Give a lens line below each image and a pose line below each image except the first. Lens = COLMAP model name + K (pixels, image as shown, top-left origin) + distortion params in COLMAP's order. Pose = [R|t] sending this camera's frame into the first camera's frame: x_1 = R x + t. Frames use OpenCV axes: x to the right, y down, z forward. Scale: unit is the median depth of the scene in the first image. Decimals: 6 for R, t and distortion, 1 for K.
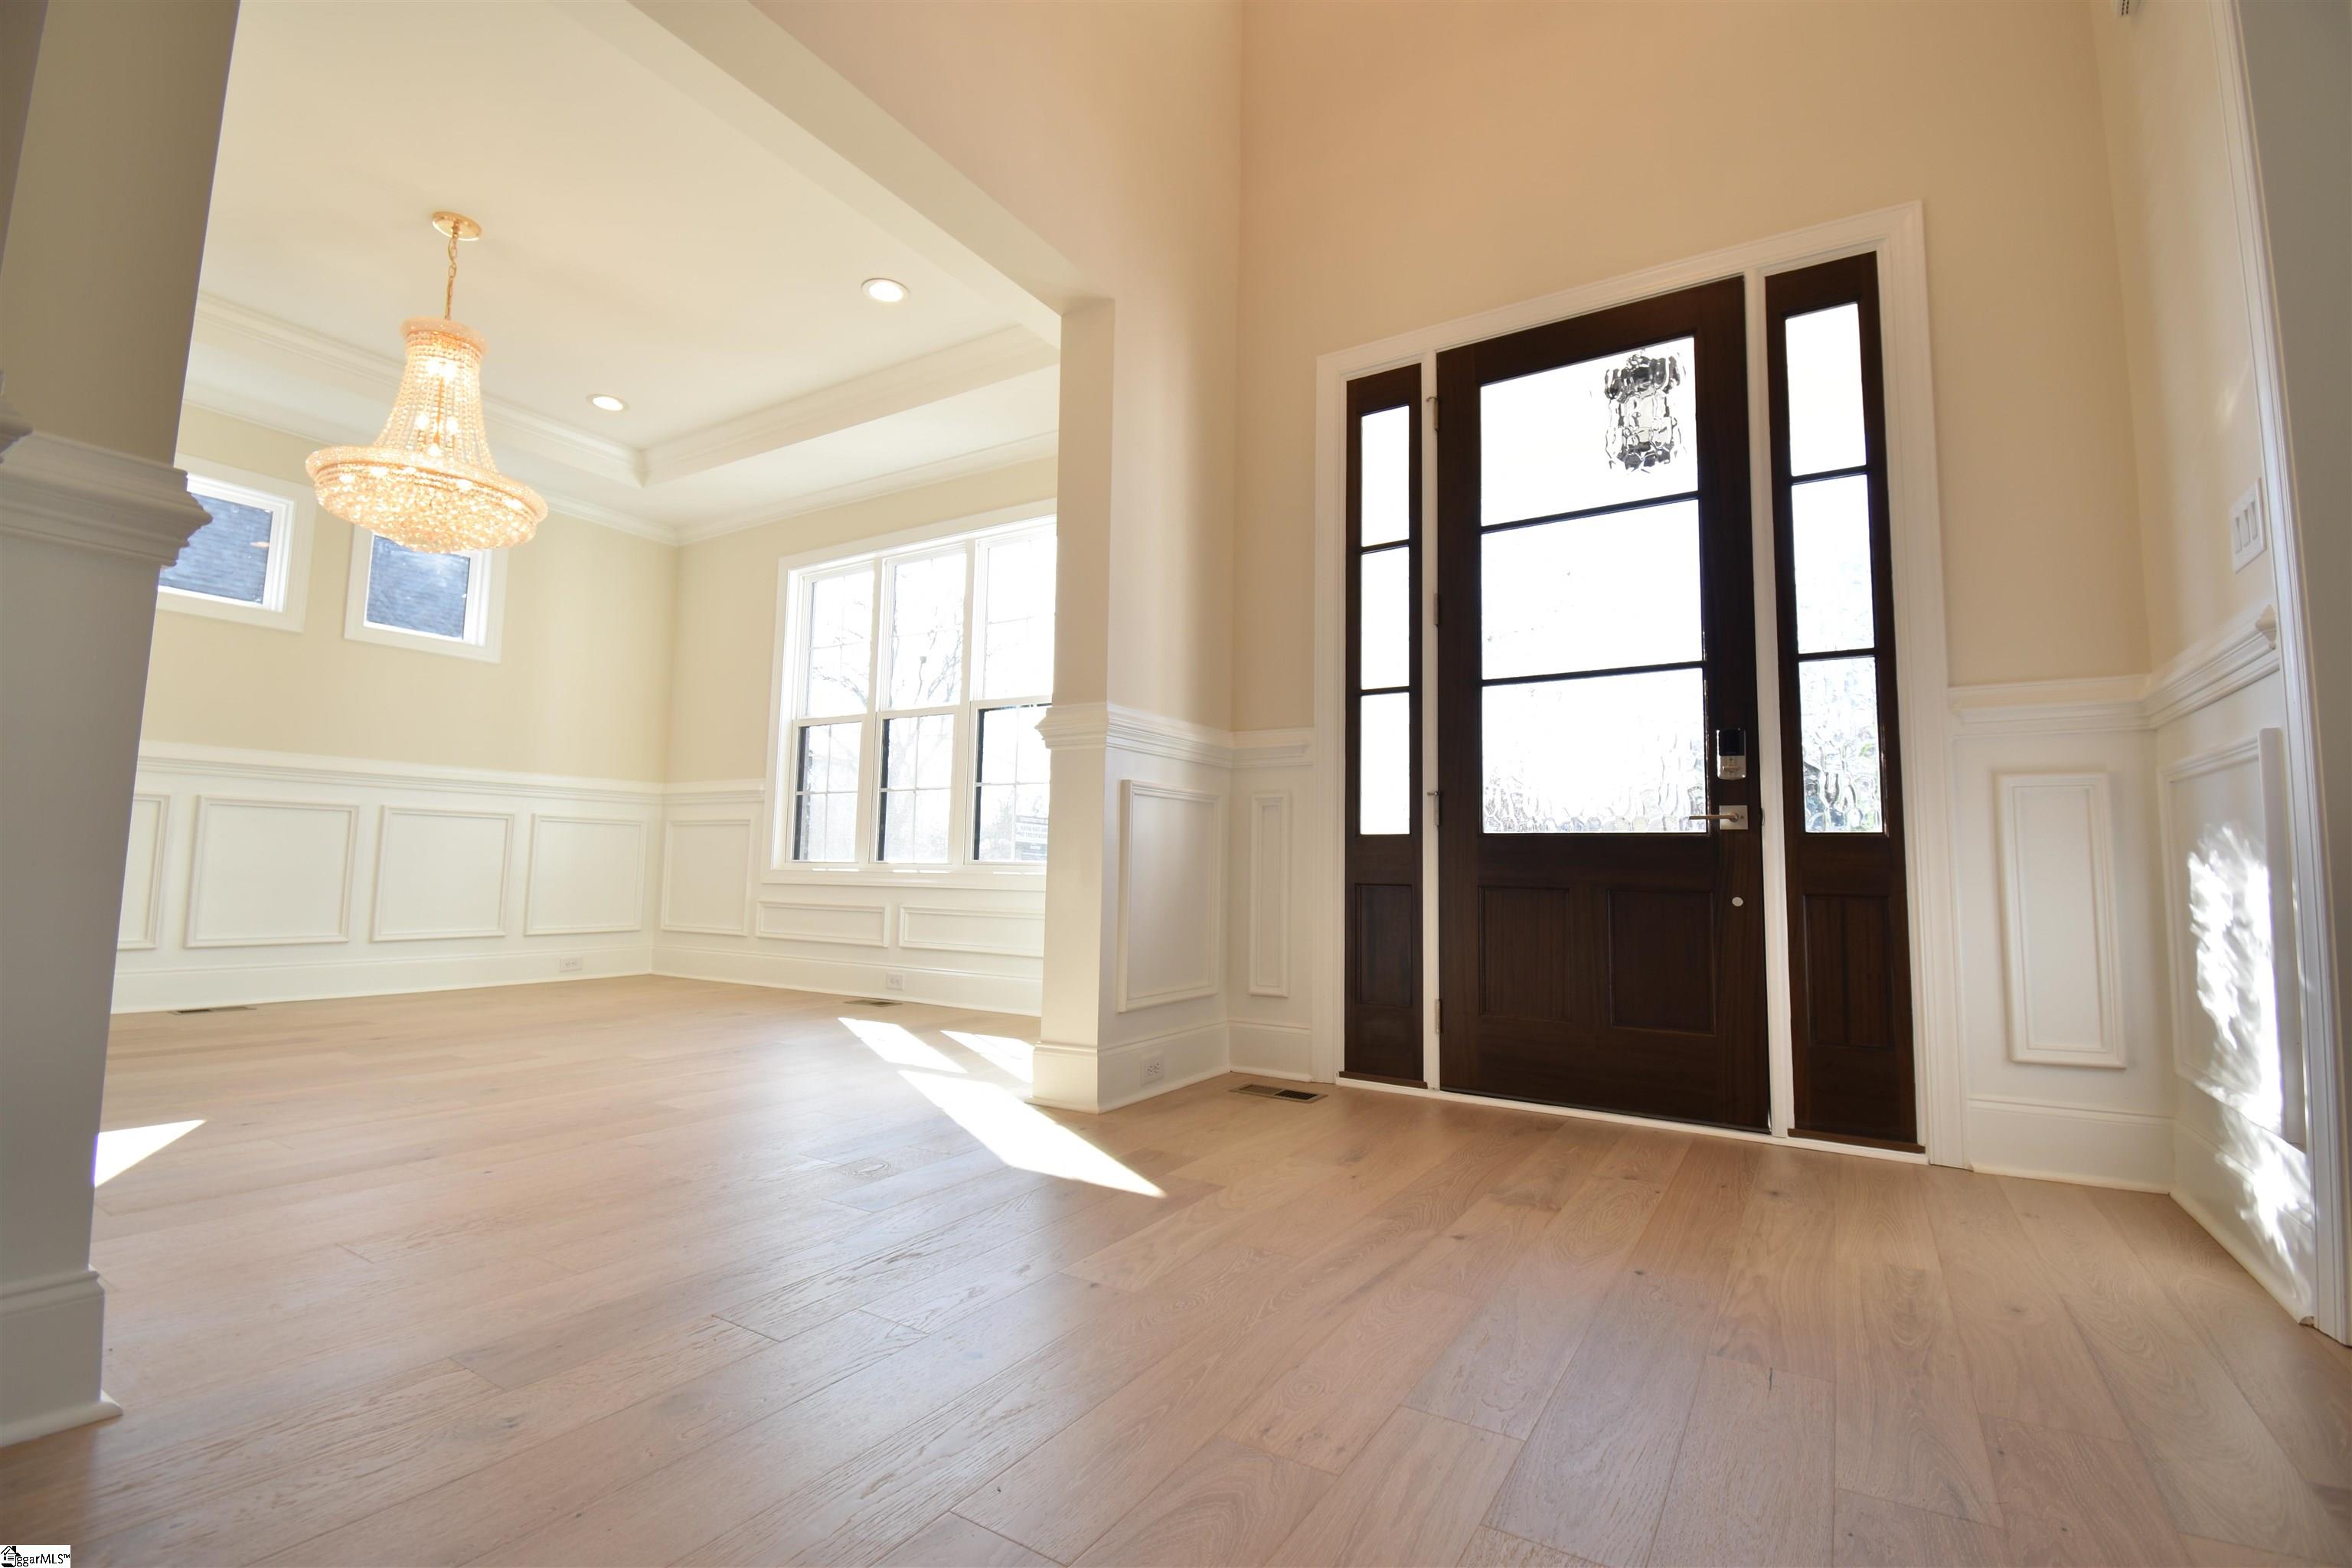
lens RADIAL K [[1052.2, 0, 1174.3], [0, 1052.2, 775.1], [0, 0, 1]] dist [-0.001463, -0.000160]
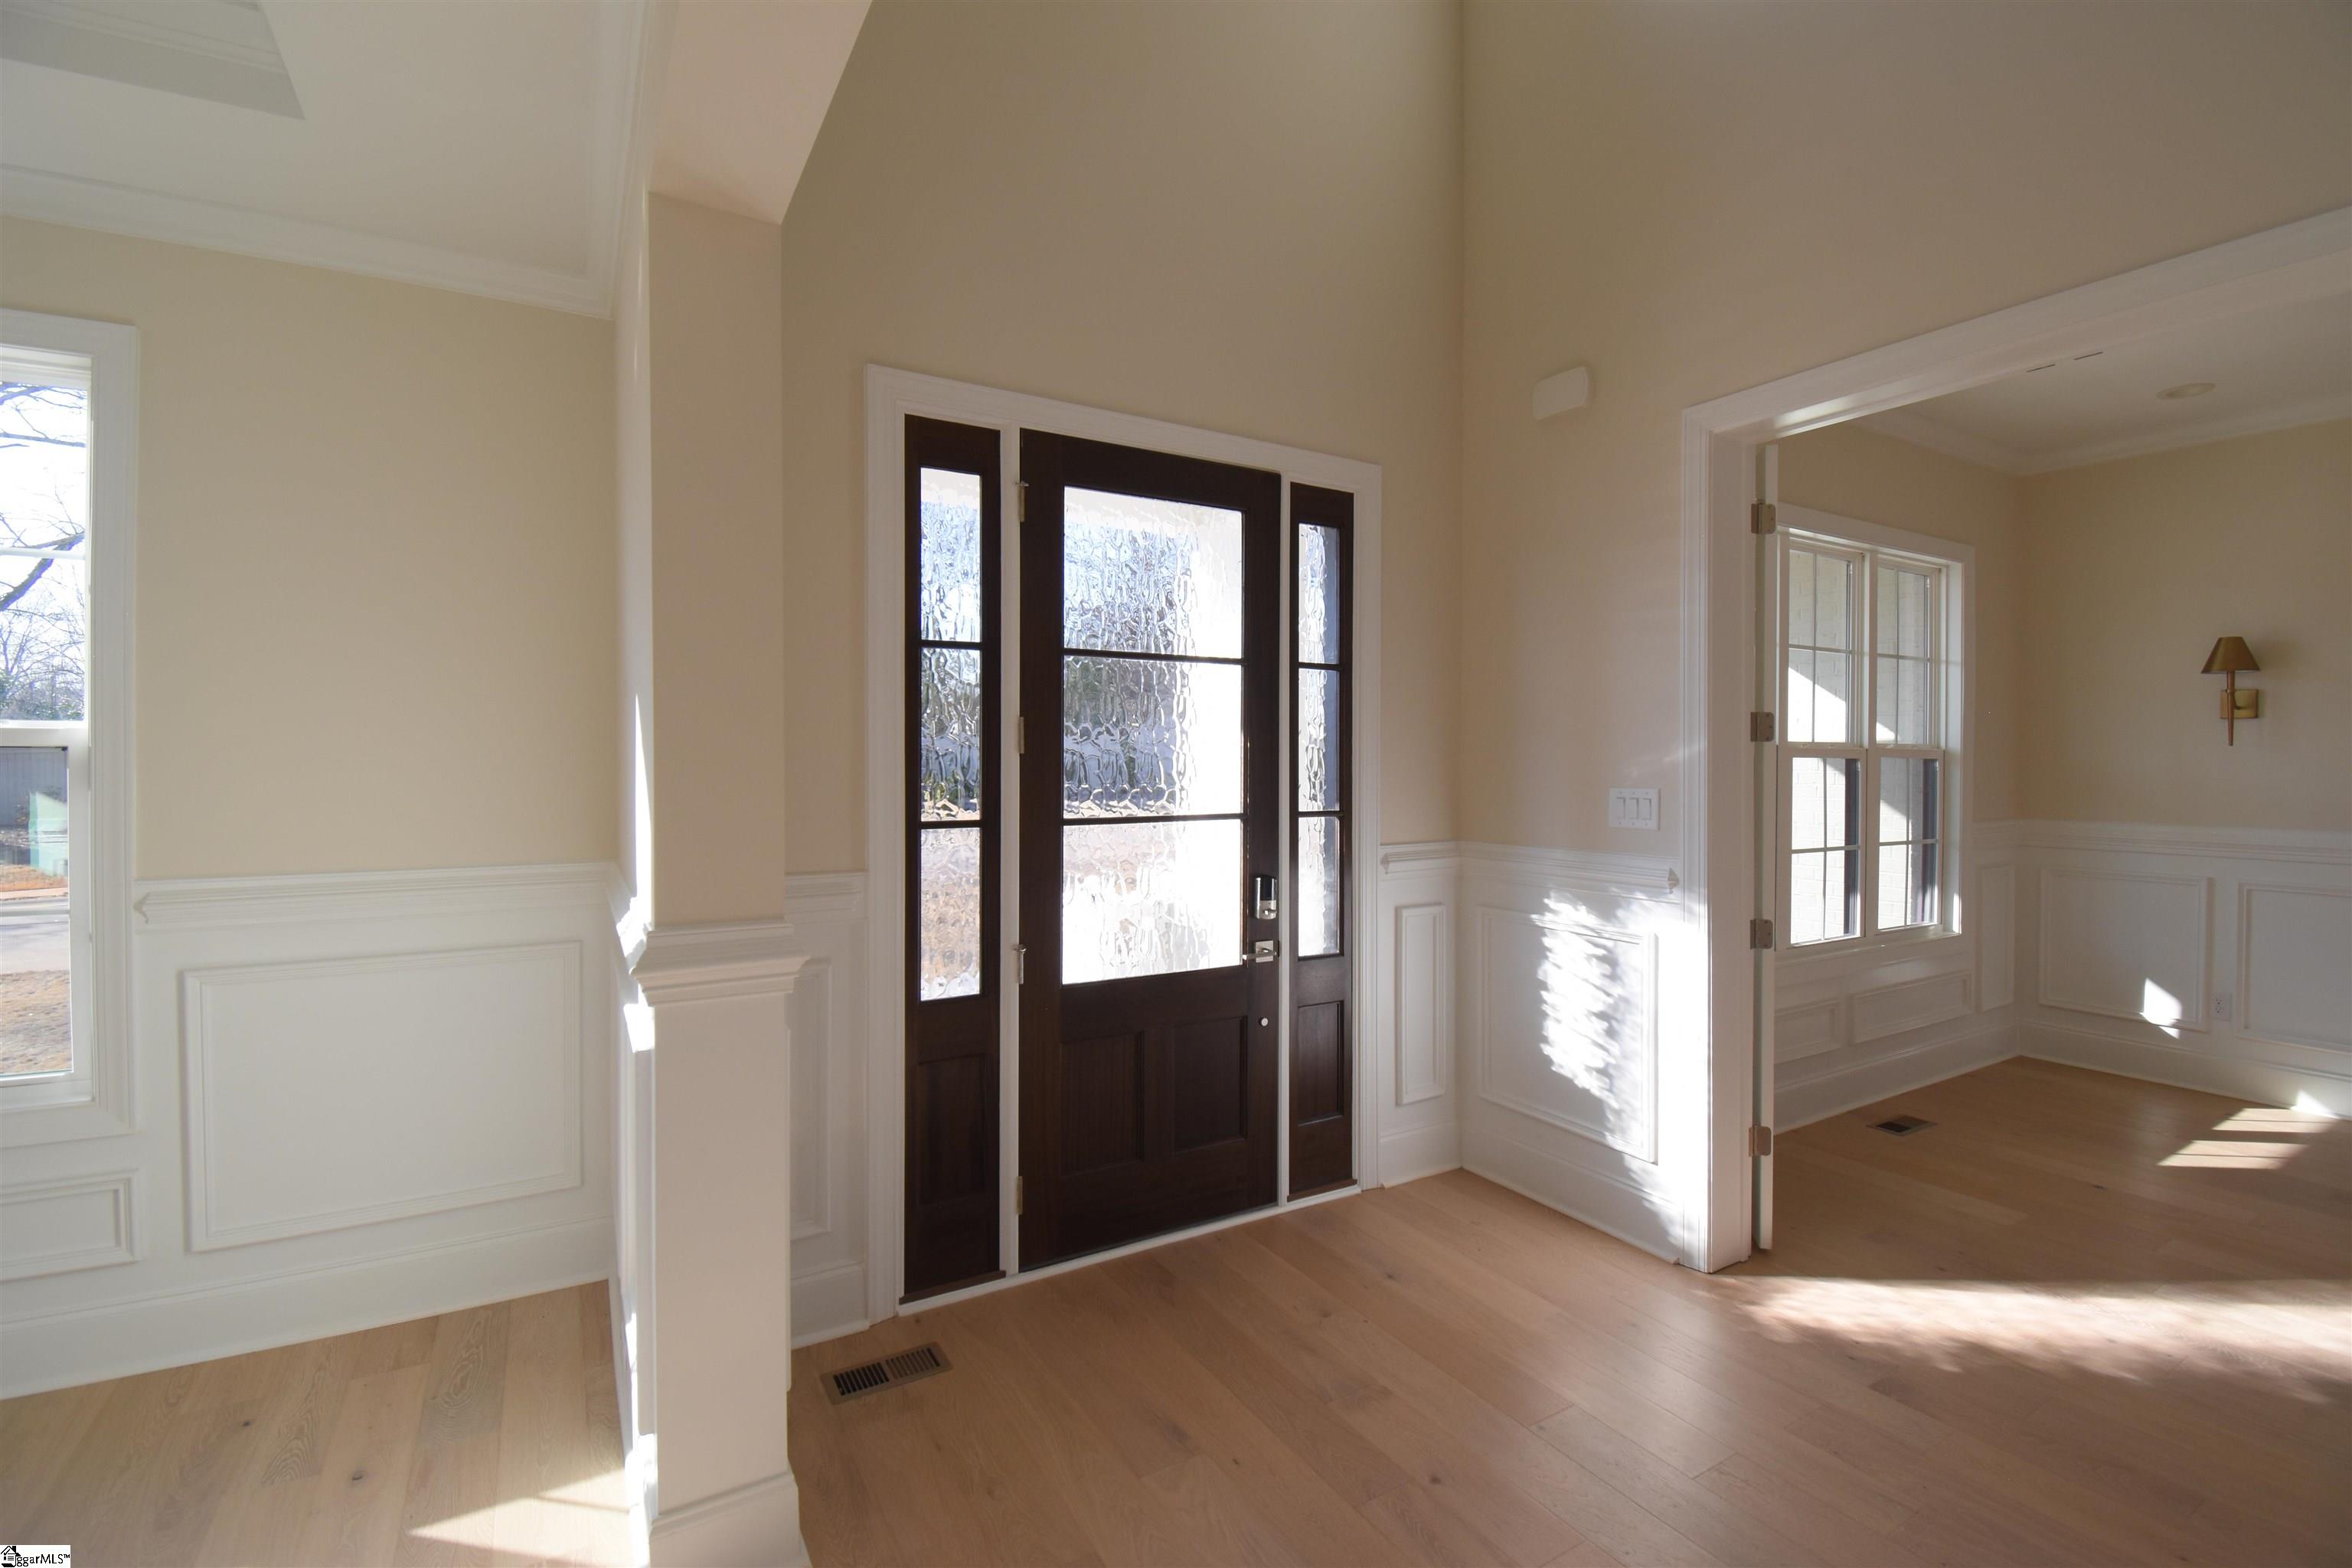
lens RADIAL K [[1036.6, 0, 1181.4], [0, 1036.6, 770.7], [0, 0, 1]] dist [-0.000666, -0.000541]
pose [[0.442973, -0.026608, 0.896140, -0.486136], [-0.077303, 0.994703, 0.067746, -0.208447], [-0.893196, -0.099284, 0.438570, 0.532898]]
